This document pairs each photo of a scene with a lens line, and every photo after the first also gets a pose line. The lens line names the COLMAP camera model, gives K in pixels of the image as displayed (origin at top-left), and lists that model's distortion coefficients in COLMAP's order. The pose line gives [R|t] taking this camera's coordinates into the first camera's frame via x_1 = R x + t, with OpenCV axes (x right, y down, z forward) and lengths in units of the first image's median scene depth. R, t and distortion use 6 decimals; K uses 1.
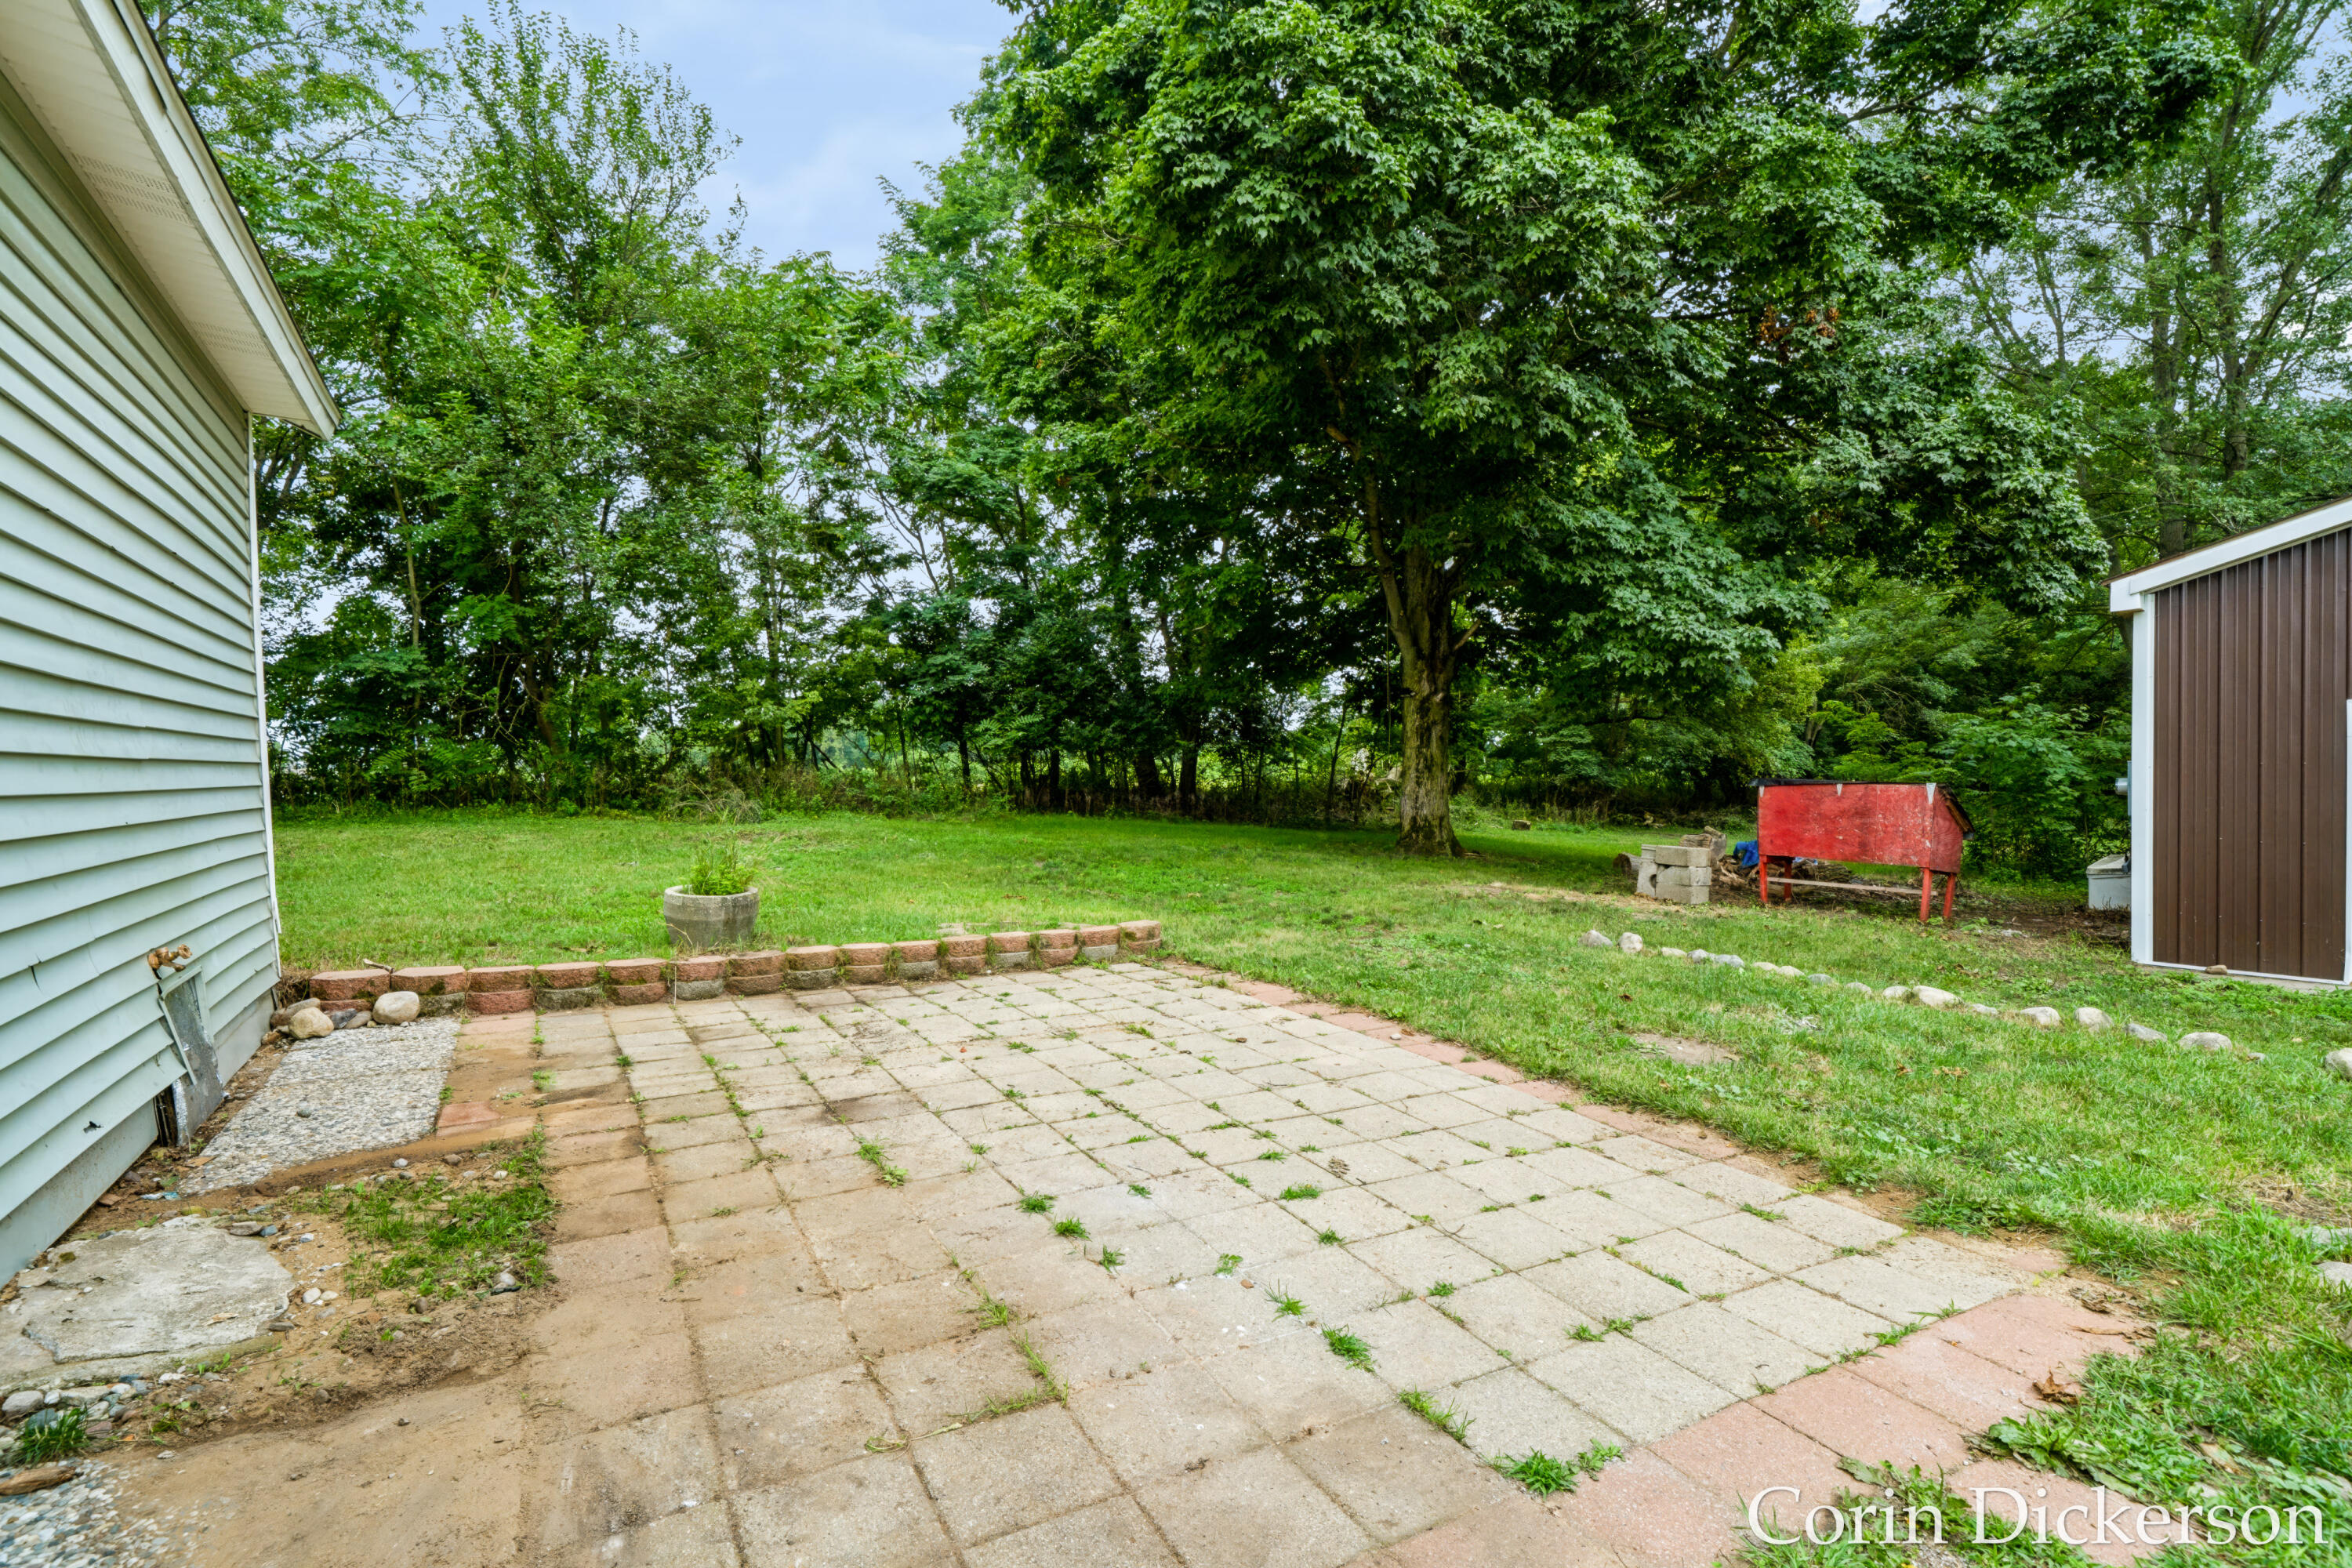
lens RADIAL K [[1086.0, 0, 1176.0], [0, 1086.0, 784.0], [0, 0, 1]] dist [0.000053, 0.000131]
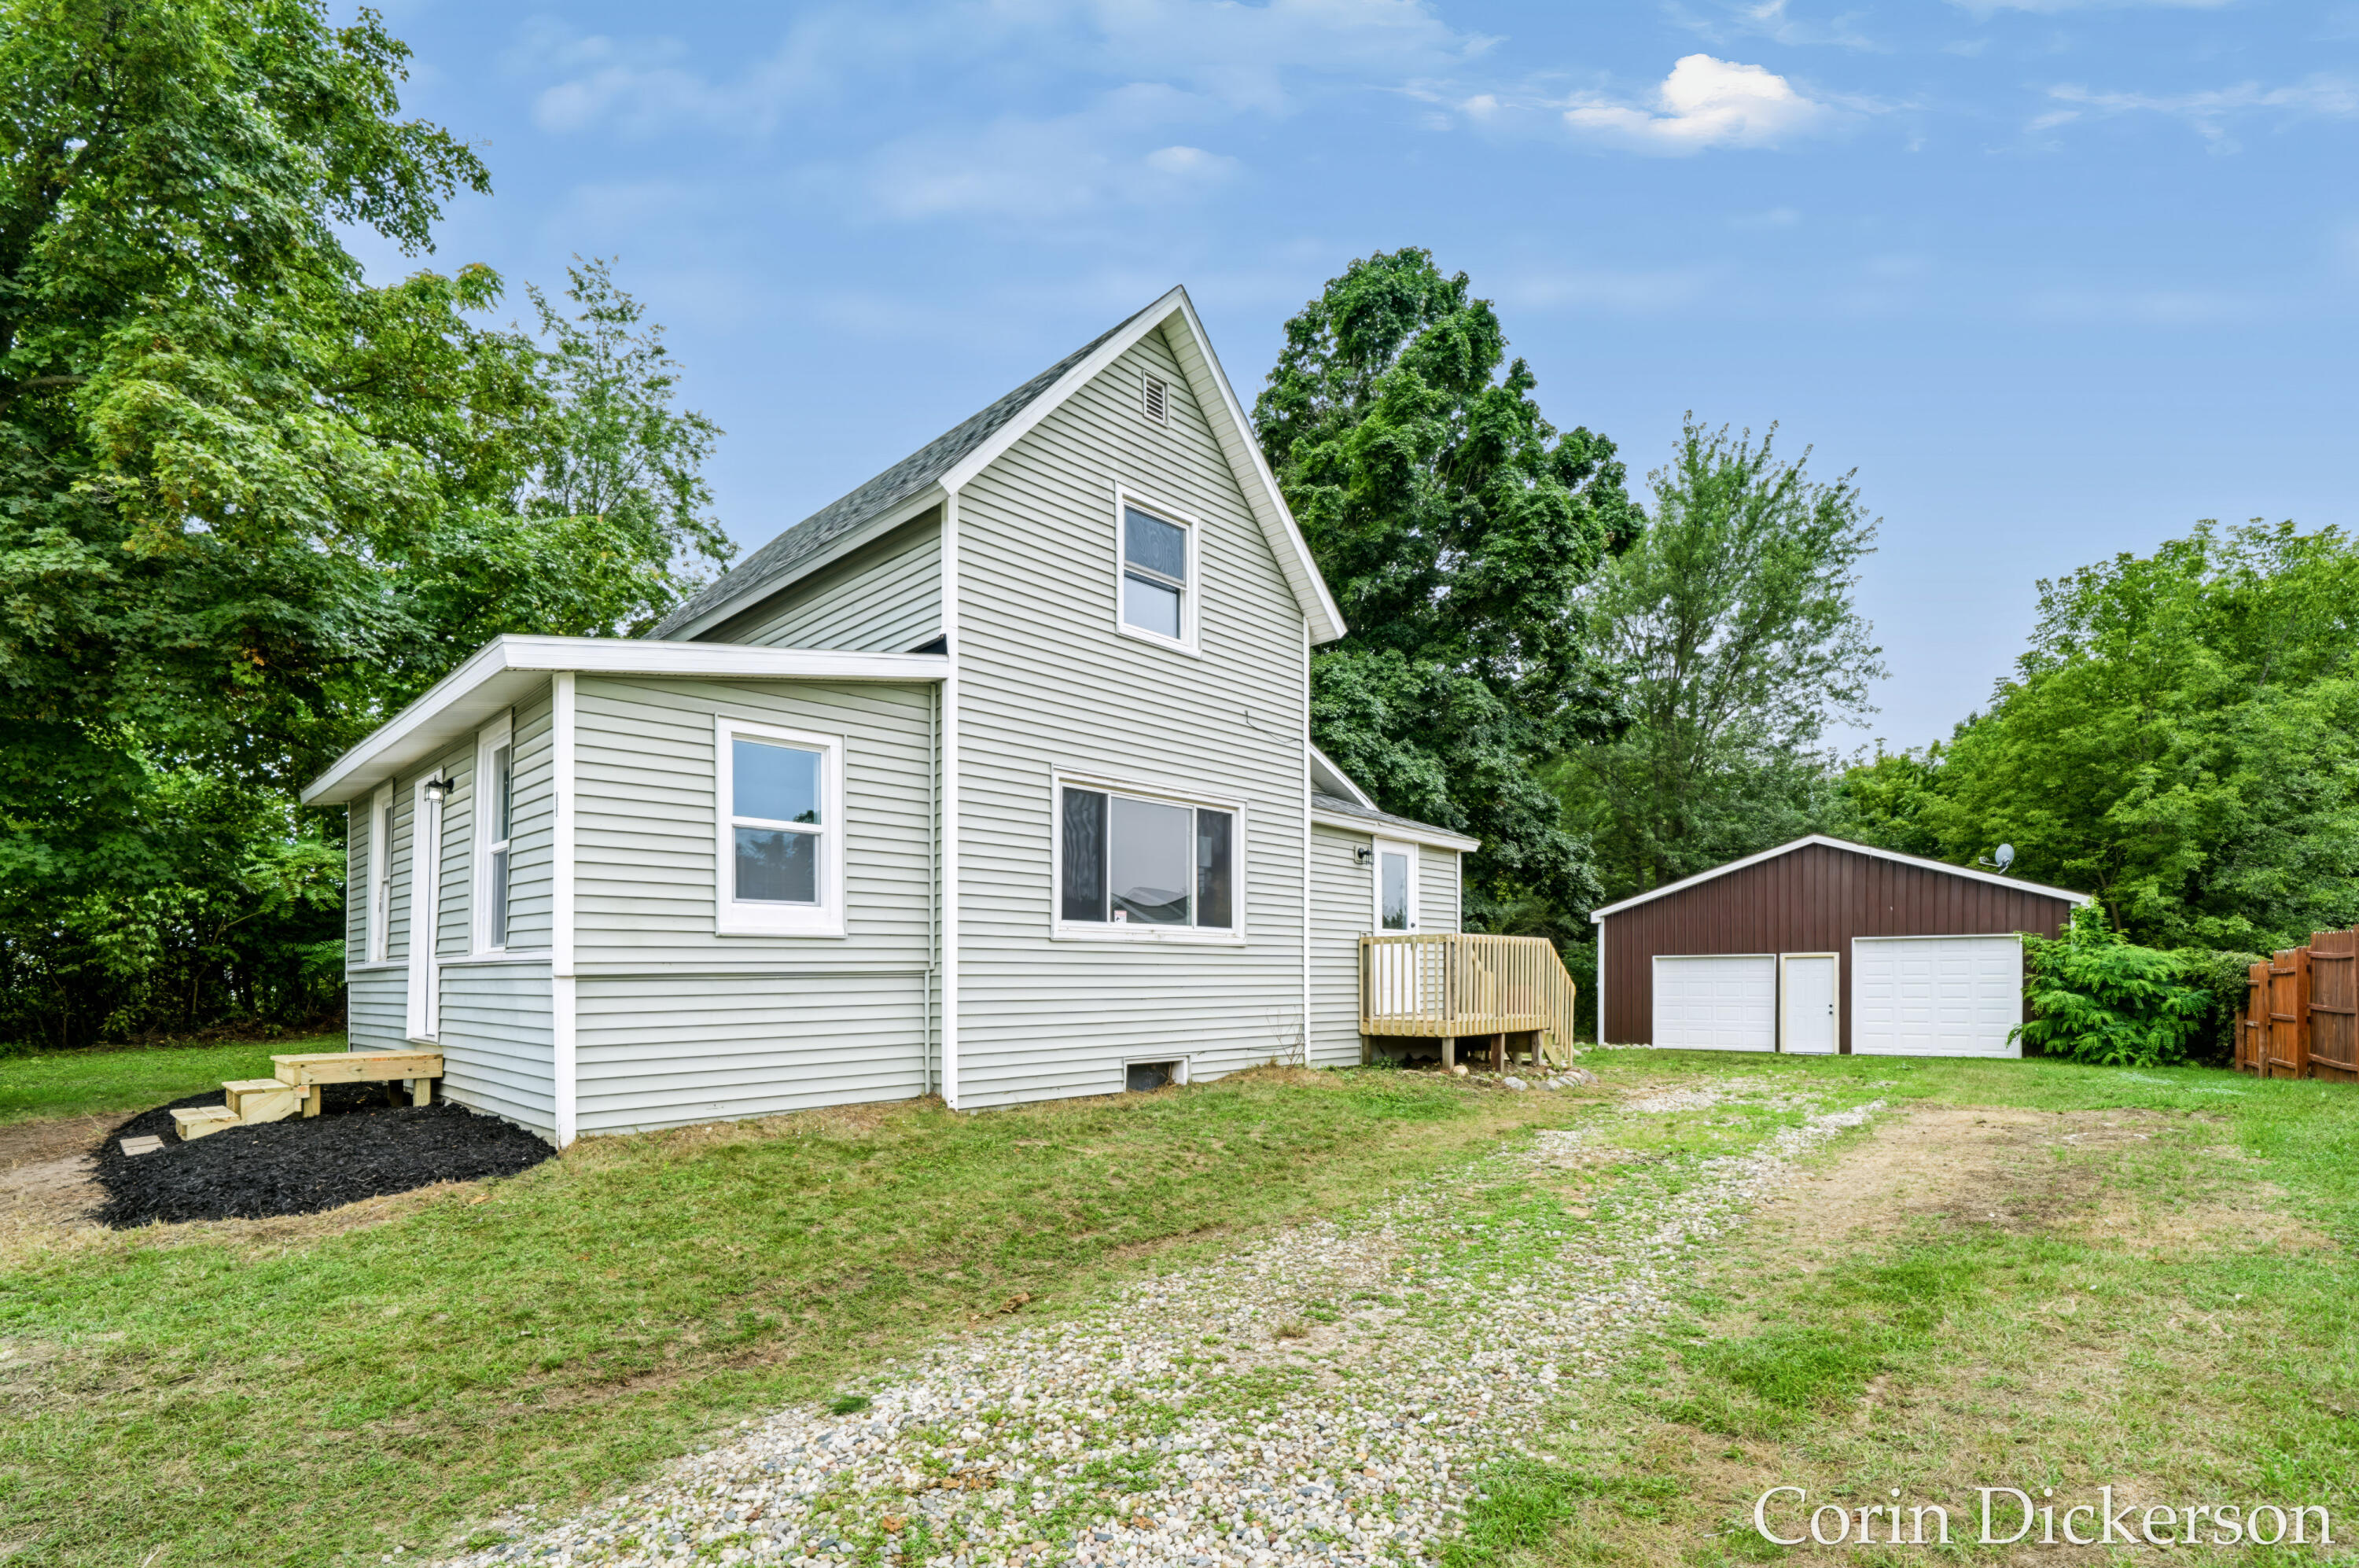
lens RADIAL K [[1083.6, 0, 1177.8], [0, 1083.6, 895.5], [0, 0, 1]] dist [0.000737, -0.000199]
pose [[0.969055, 0.020355, 0.246002, -0.895163], [0.002276, 0.995815, -0.091362, 0.025774], [-0.246833, 0.089095, 0.964954, -1.479043]]
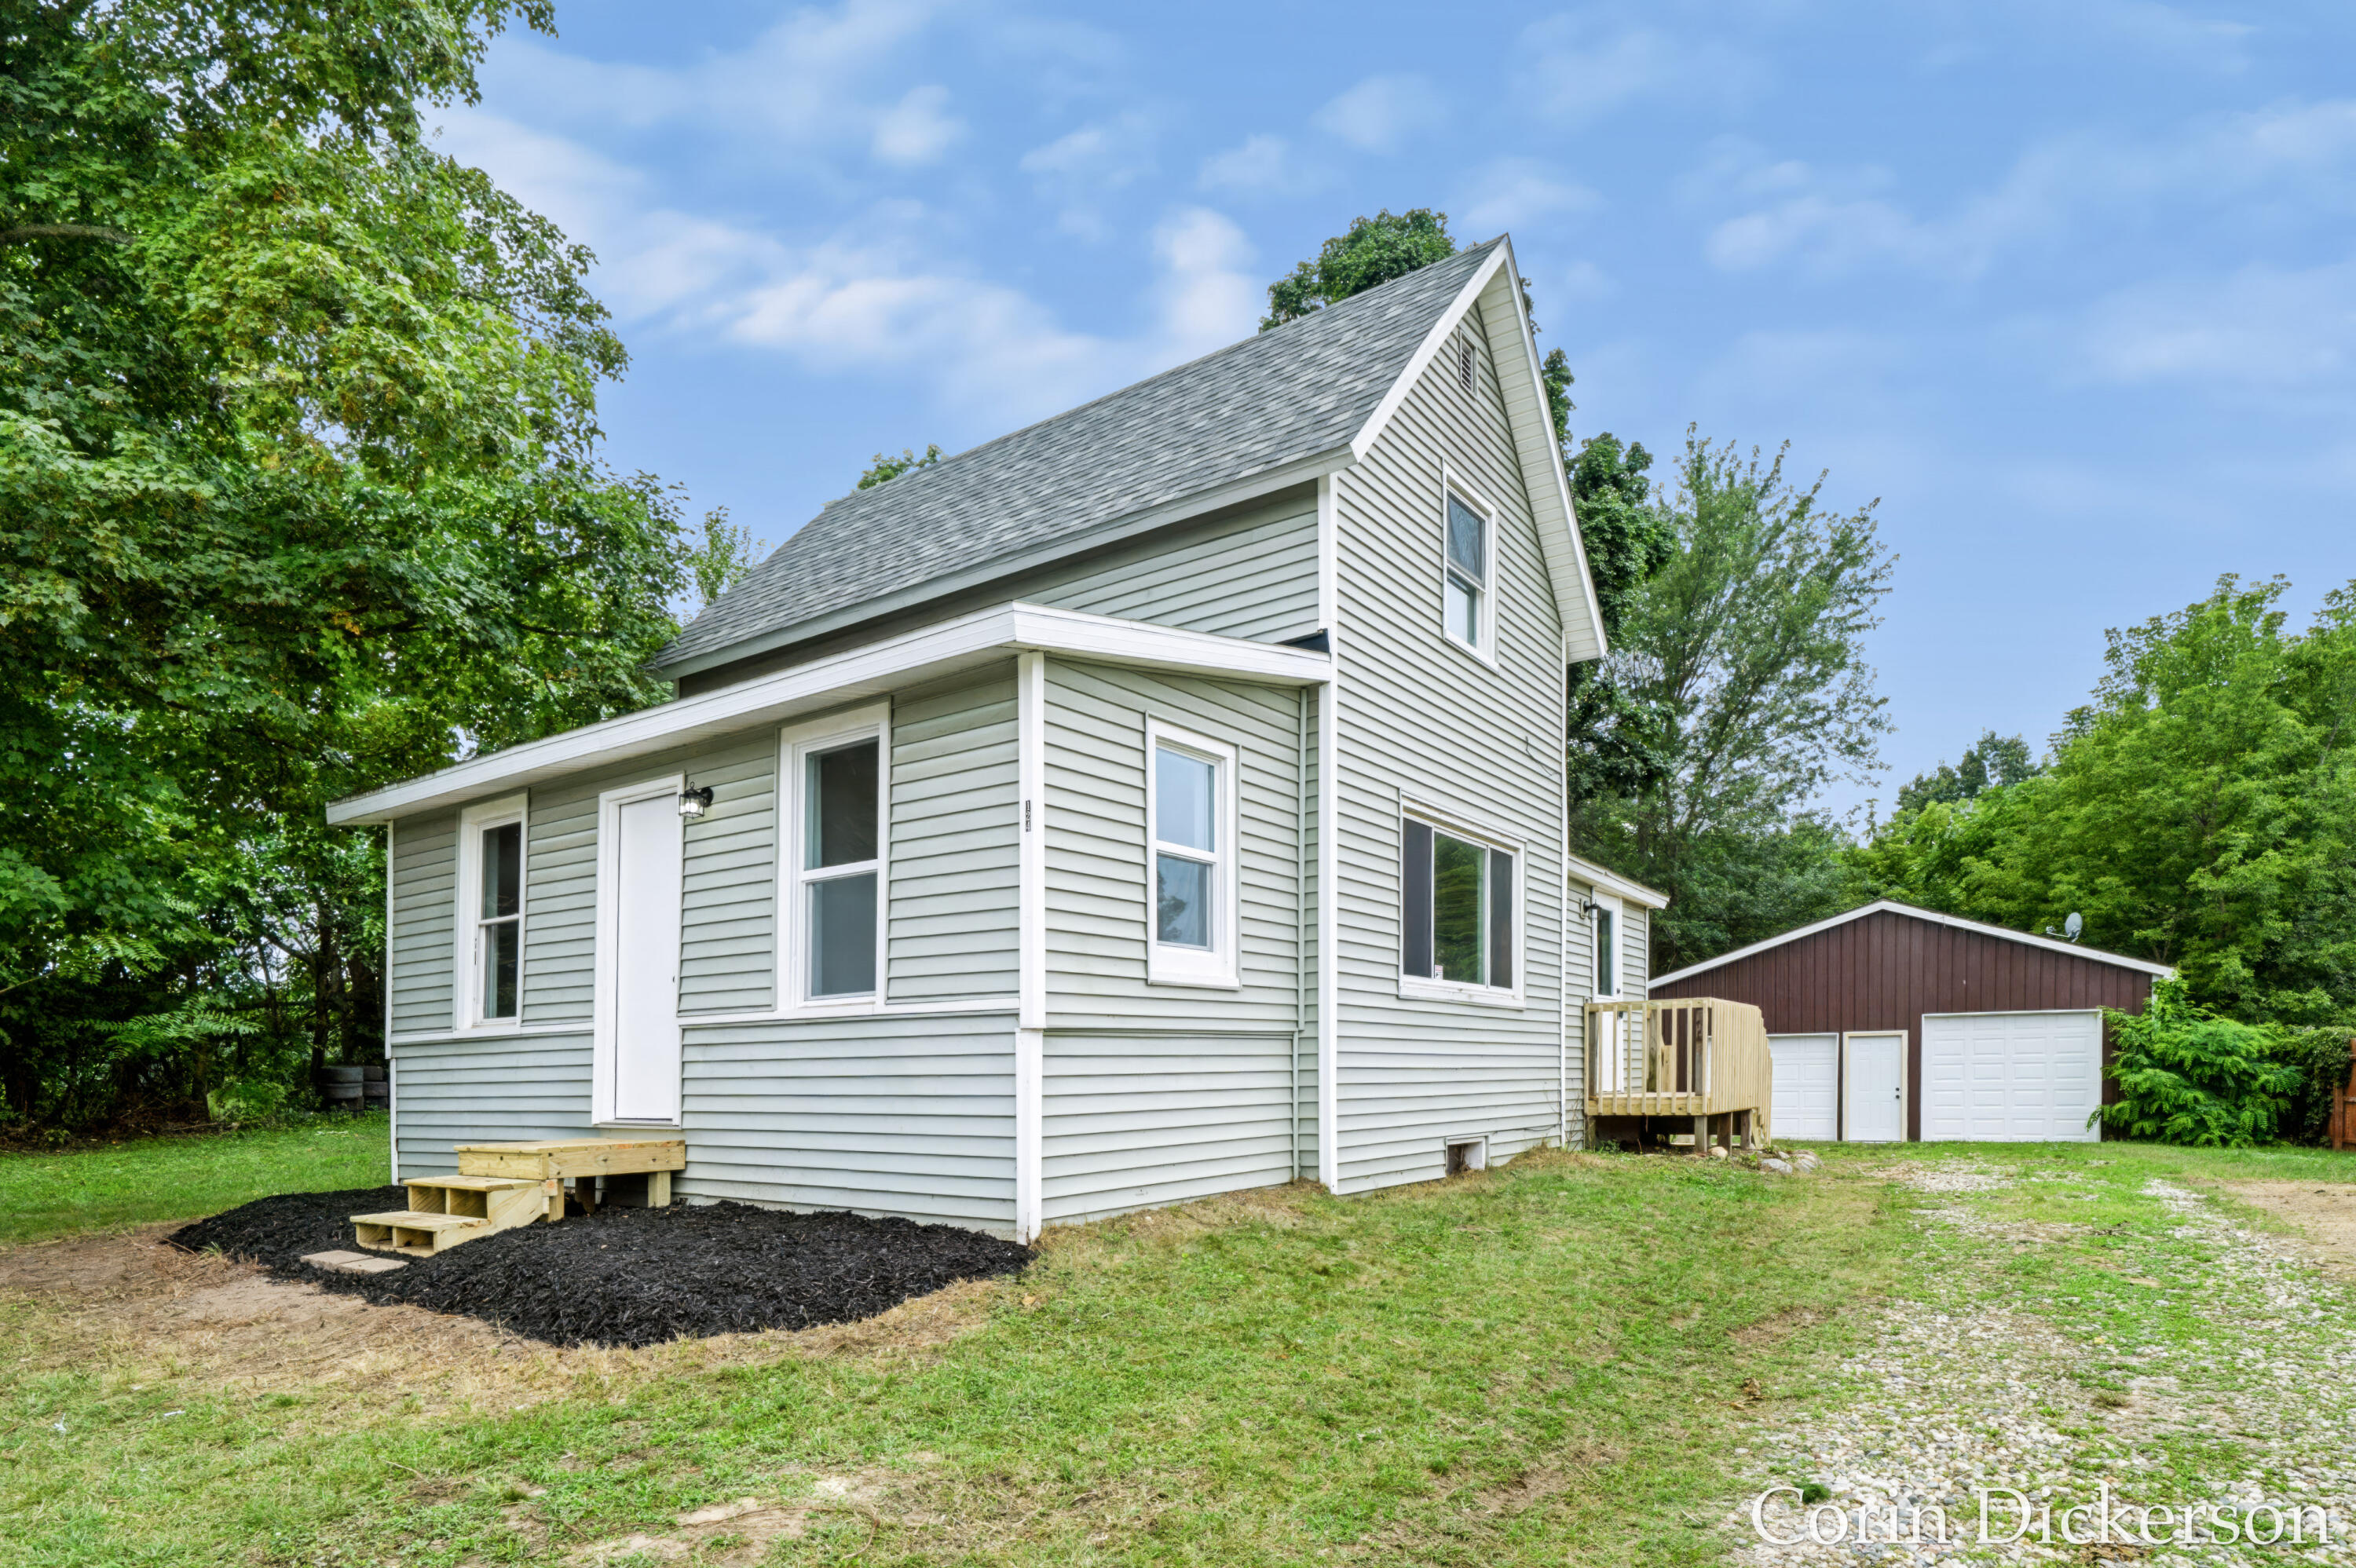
lens RADIAL K [[1307.4, 0, 1151.7], [0, 1307.4, 987.6], [0, 0, 1]] dist [0.001584, -0.000380]
pose [[0.922607, 0.020691, 0.385185, -1.334306], [0.011821, 0.996575, -0.081847, 0.048918], [-0.385559, 0.080066, 0.919203, -1.347210]]
